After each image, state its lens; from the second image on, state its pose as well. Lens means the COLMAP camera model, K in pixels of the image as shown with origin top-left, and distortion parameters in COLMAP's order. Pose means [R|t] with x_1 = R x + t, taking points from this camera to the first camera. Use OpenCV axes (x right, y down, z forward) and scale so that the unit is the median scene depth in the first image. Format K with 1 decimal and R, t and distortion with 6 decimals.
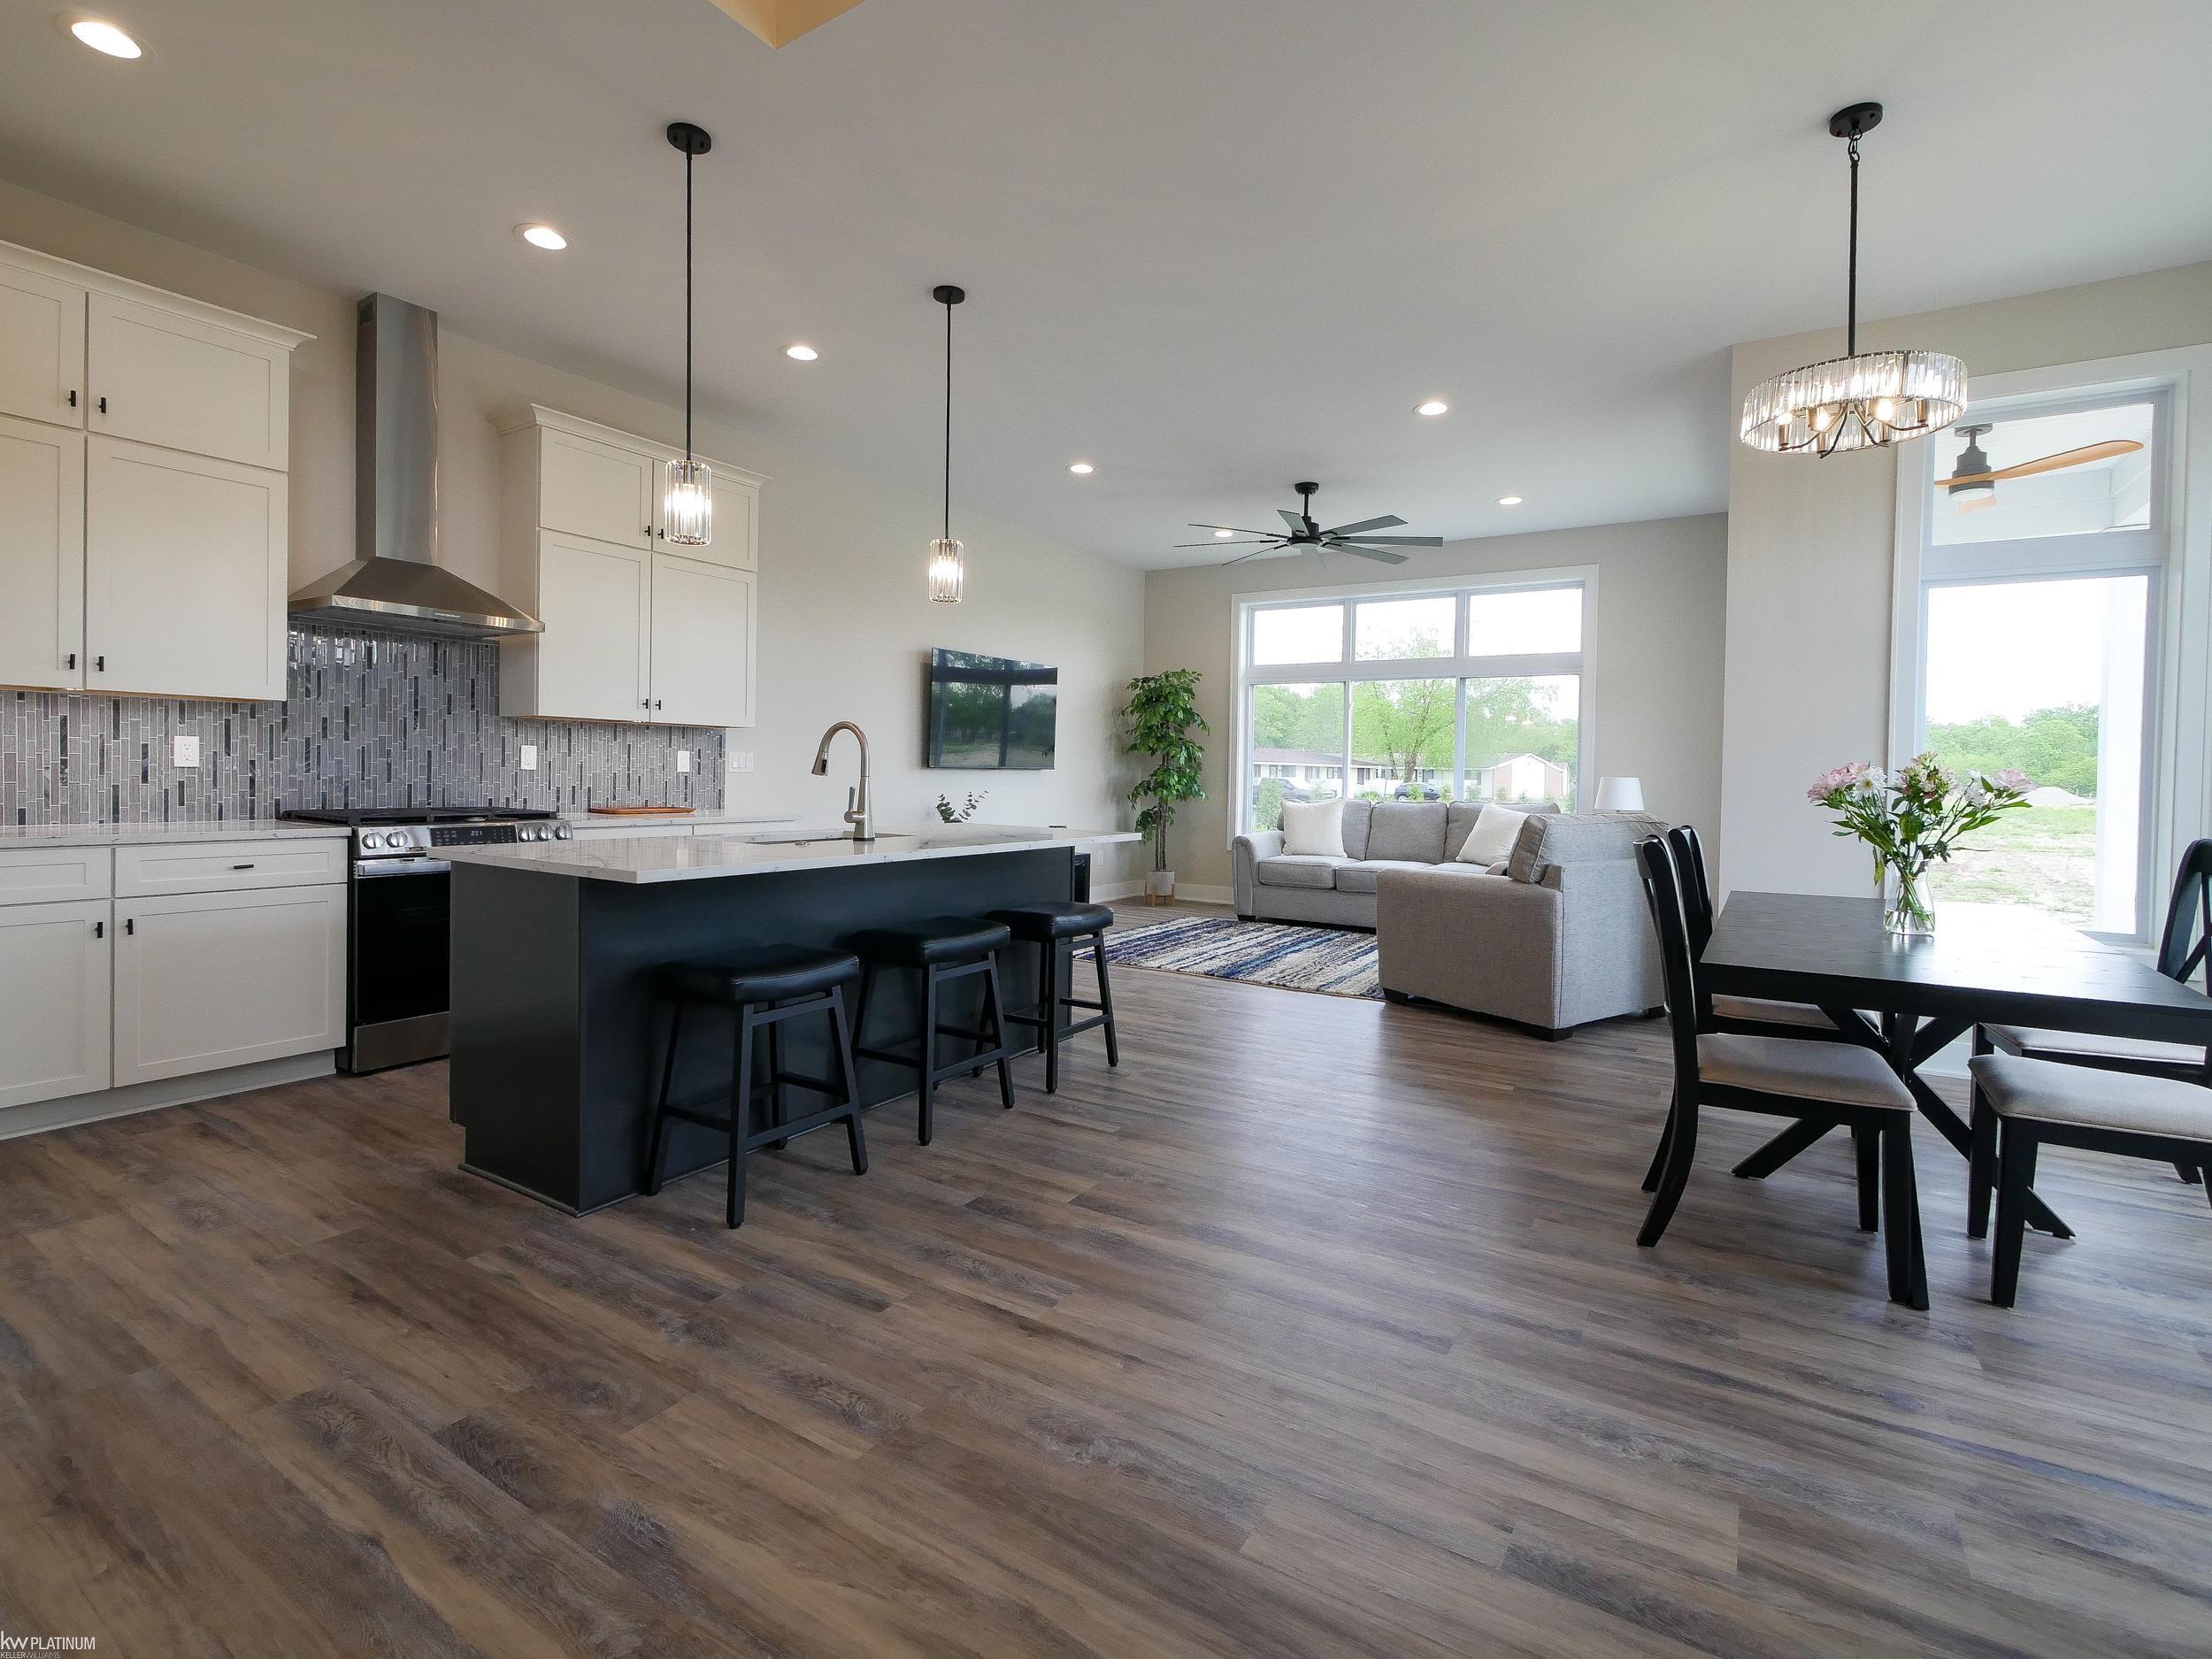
lens RADIAL K [[938.0, 0, 1104.3], [0, 938.0, 809.1], [0, 0, 1]] dist [-0.000557, 0.000059]
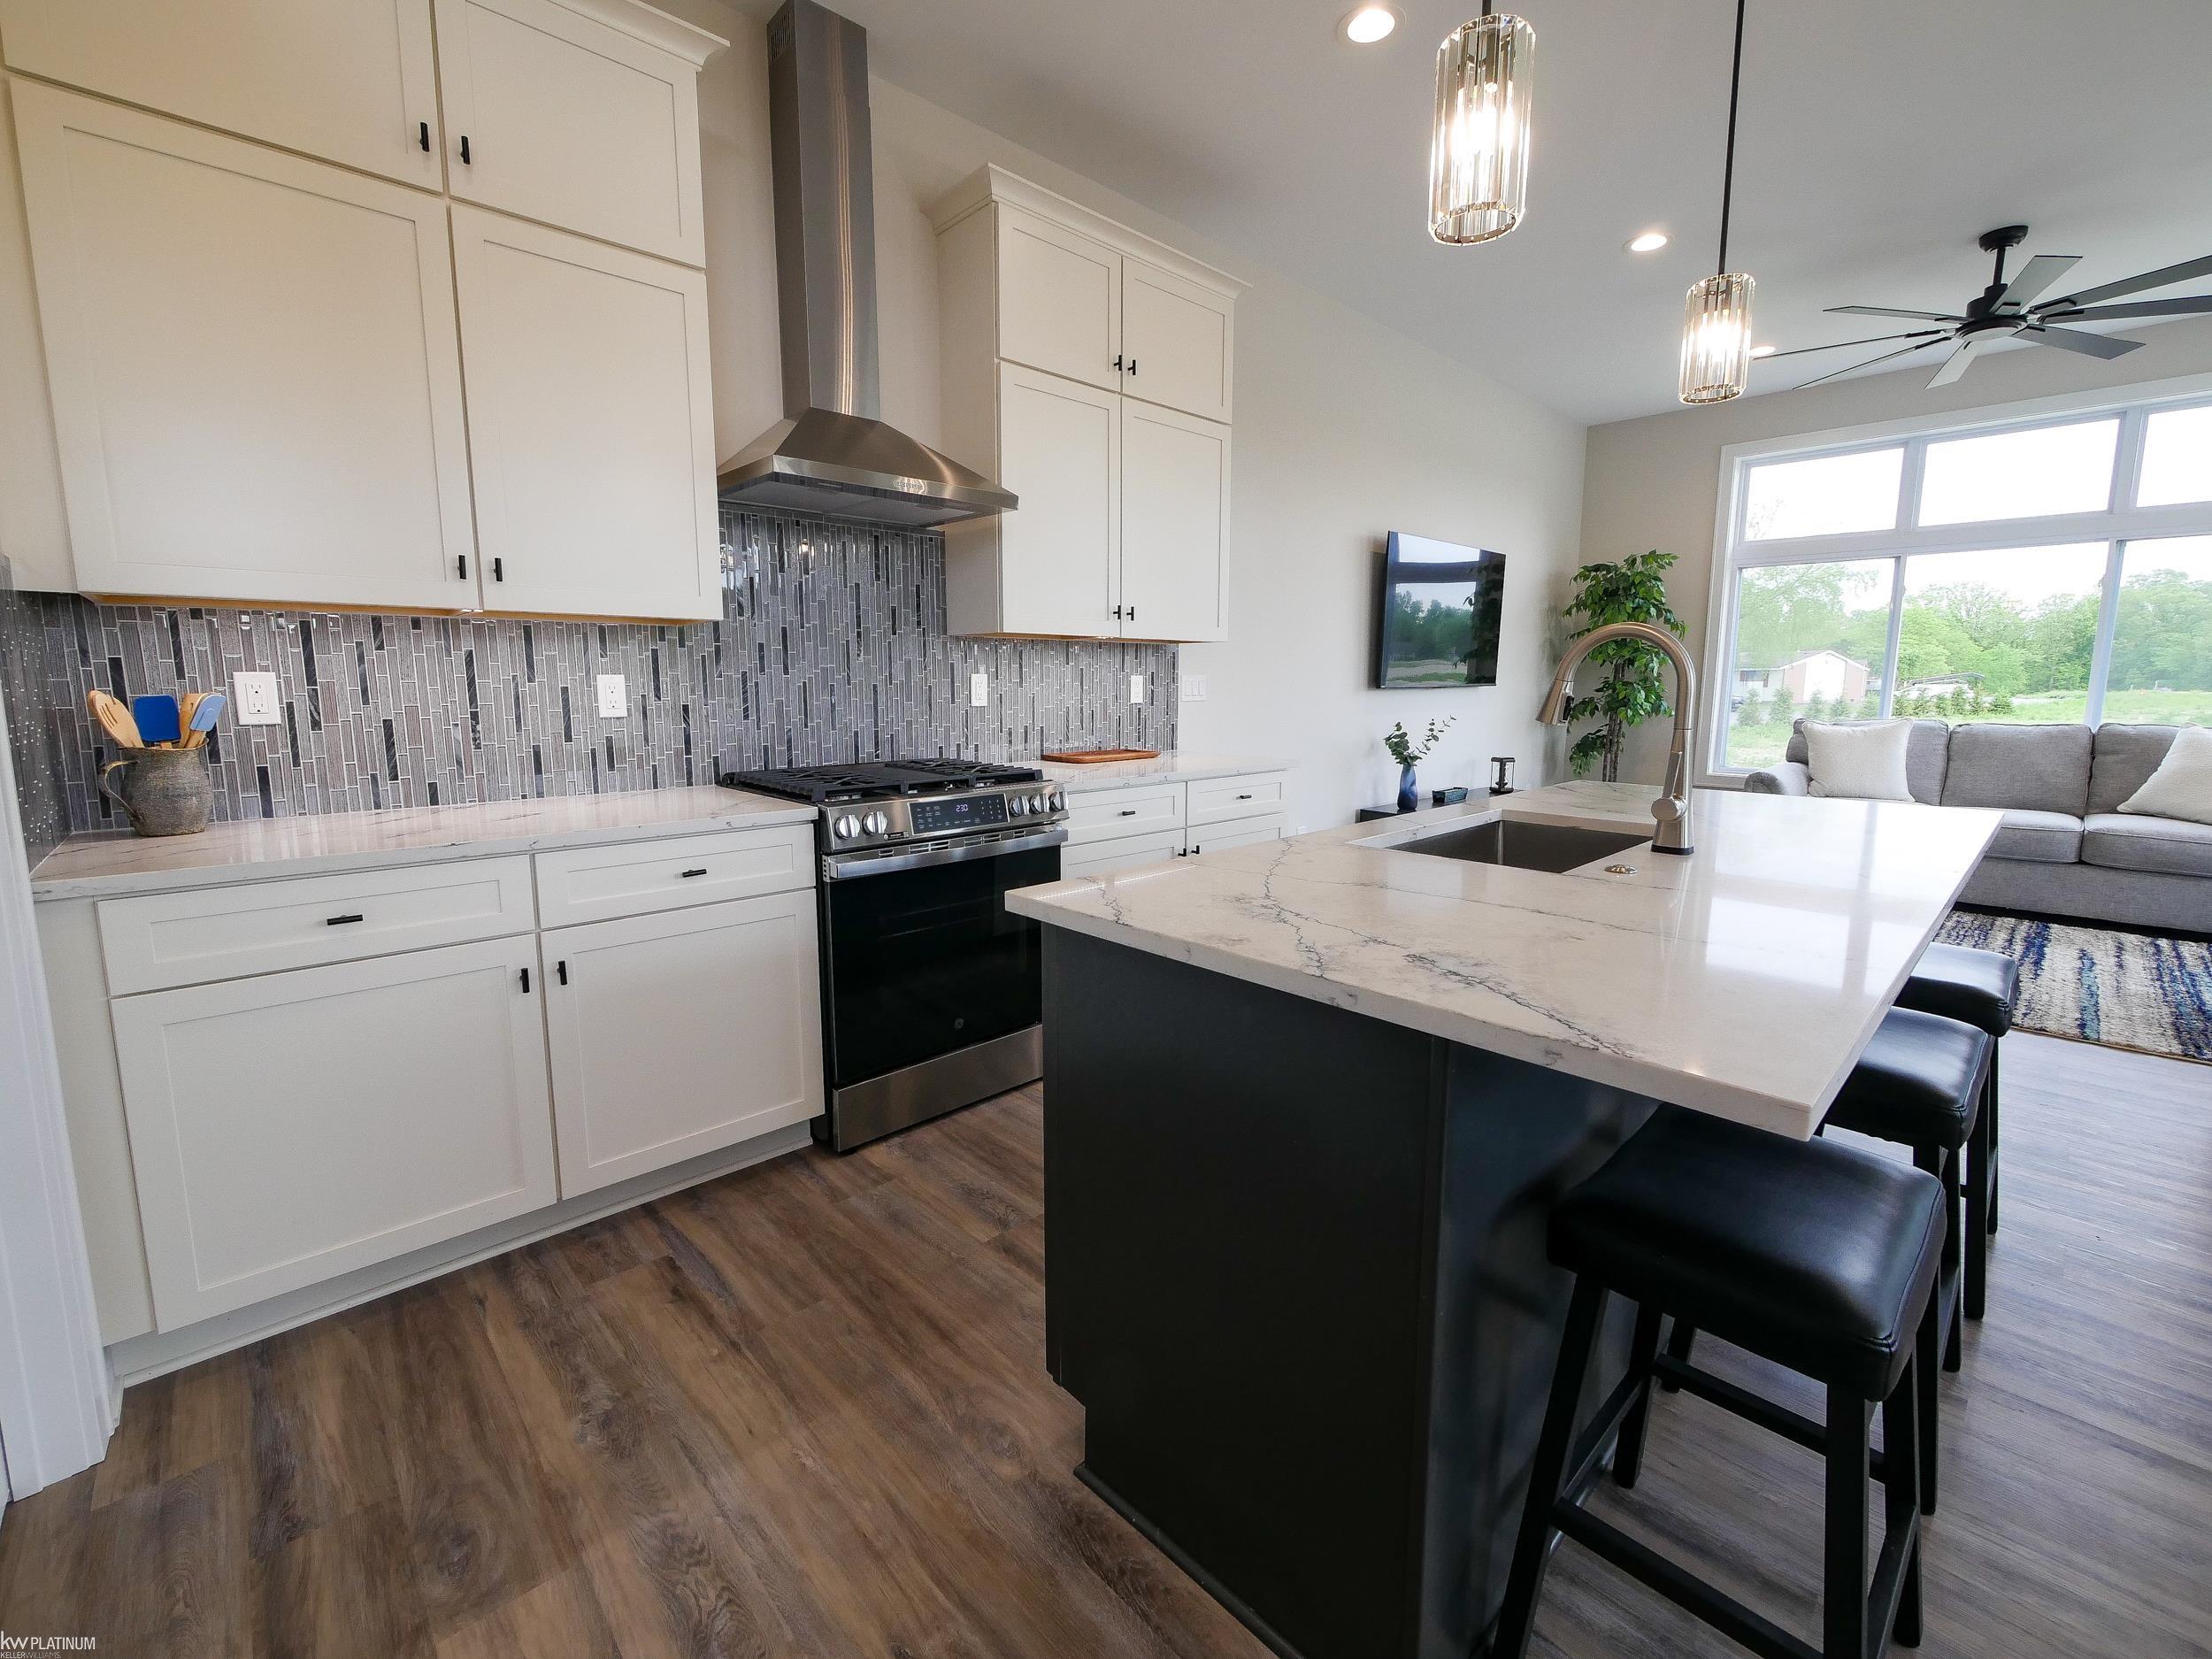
lens RADIAL K [[895.7, 0, 1106.0], [0, 895.7, 829.5], [0, 0, 1]] dist [-0.009698, 0.006062]
pose [[0.962828, 0.028438, -0.268614, -0.351388], [0.005102, 0.992350, 0.123348, -0.035153], [0.270067, -0.120133, 0.955318, 0.358472]]
